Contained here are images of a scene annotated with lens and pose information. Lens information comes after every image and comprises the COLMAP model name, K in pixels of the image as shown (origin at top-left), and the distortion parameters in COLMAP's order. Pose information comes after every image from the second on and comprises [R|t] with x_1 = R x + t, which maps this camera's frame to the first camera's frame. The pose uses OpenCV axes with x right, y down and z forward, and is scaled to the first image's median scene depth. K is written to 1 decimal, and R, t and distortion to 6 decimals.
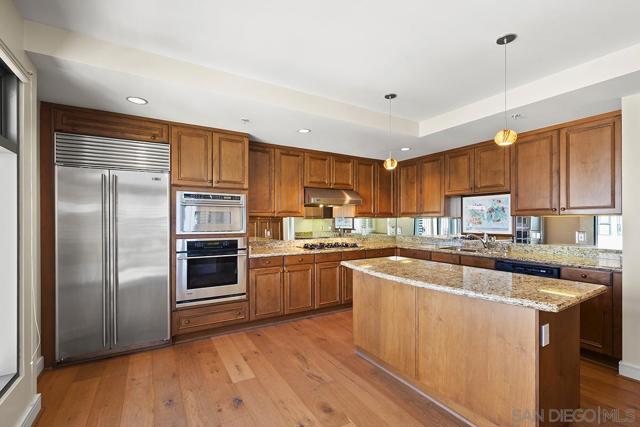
lens RADIAL K [[289.6, 0, 327.3], [0, 289.6, 222.3], [0, 0, 1]] dist [-0.002596, 0.001056]
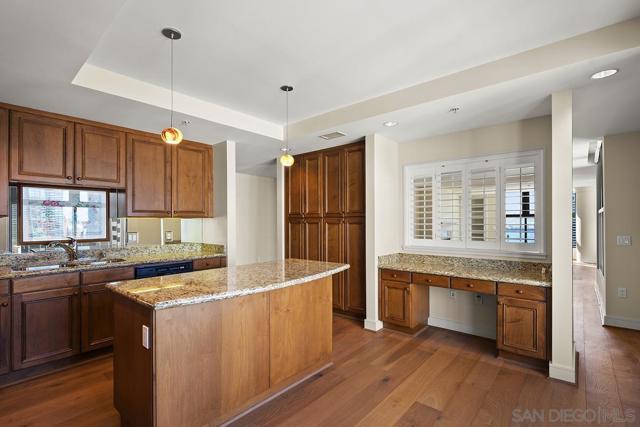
lens RADIAL K [[289.6, 0, 324.6], [0, 289.6, 219.5], [0, 0, 1]] dist [-0.002596, 0.001056]
pose [[-0.298823, 0.007902, 0.954276, -0.445212], [0.011443, 0.999923, -0.004697, -0.003696], [-0.954240, 0.009516, -0.298891, 0.754206]]
